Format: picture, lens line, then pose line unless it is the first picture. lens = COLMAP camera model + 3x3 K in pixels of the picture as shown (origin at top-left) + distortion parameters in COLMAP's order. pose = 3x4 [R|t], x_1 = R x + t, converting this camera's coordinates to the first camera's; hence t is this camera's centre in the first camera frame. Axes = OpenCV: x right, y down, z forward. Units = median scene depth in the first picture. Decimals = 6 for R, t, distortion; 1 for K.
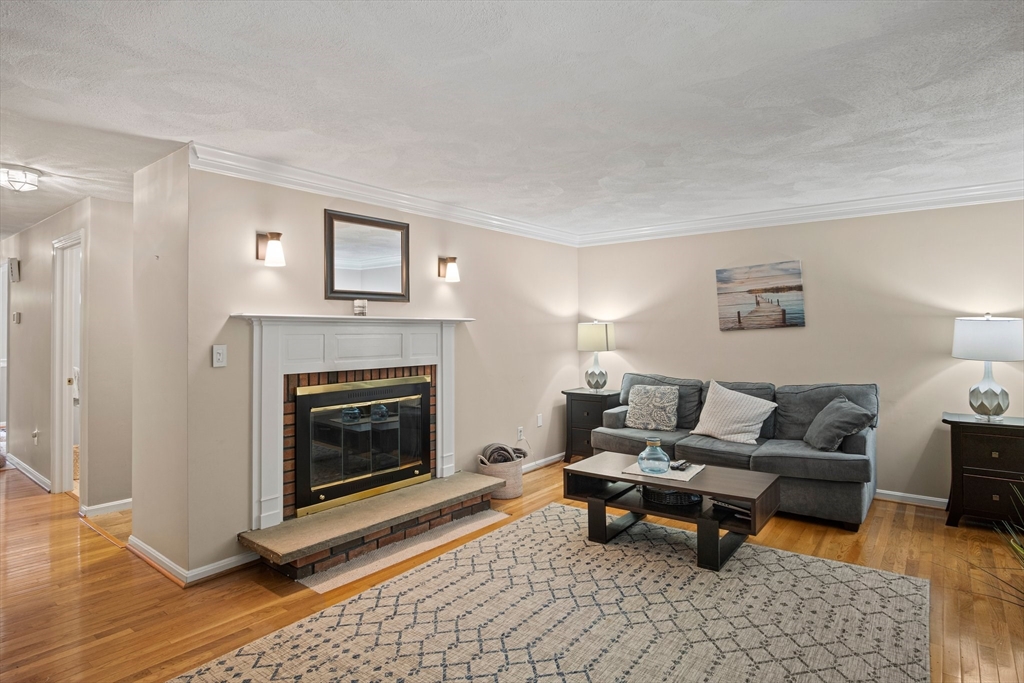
lens RADIAL K [[558.0, 0, 510.6], [0, 558.0, 335.7], [0, 0, 1]] dist [-0.026810, 0.004902]
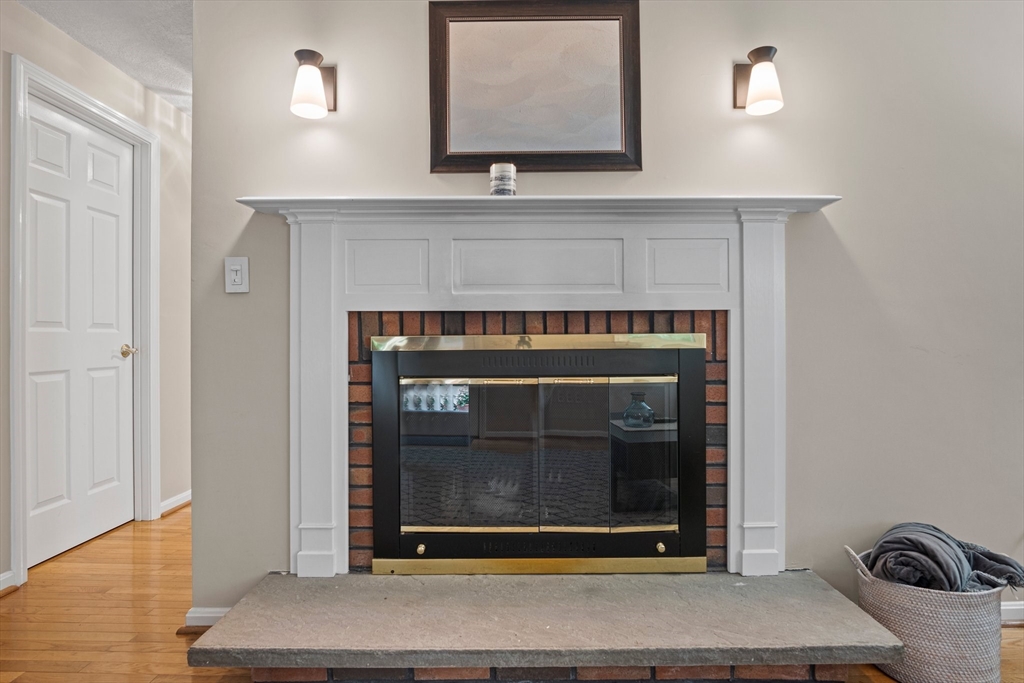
lens RADIAL K [[558.0, 0, 514.9], [0, 558.0, 344.9], [0, 0, 1]] dist [-0.026810, 0.004902]
pose [[0.619818, 0.006450, -0.784719, 0.113740], [-0.003822, 0.999979, 0.005201, 0.085622], [0.784737, -0.000225, 0.619829, 0.671013]]
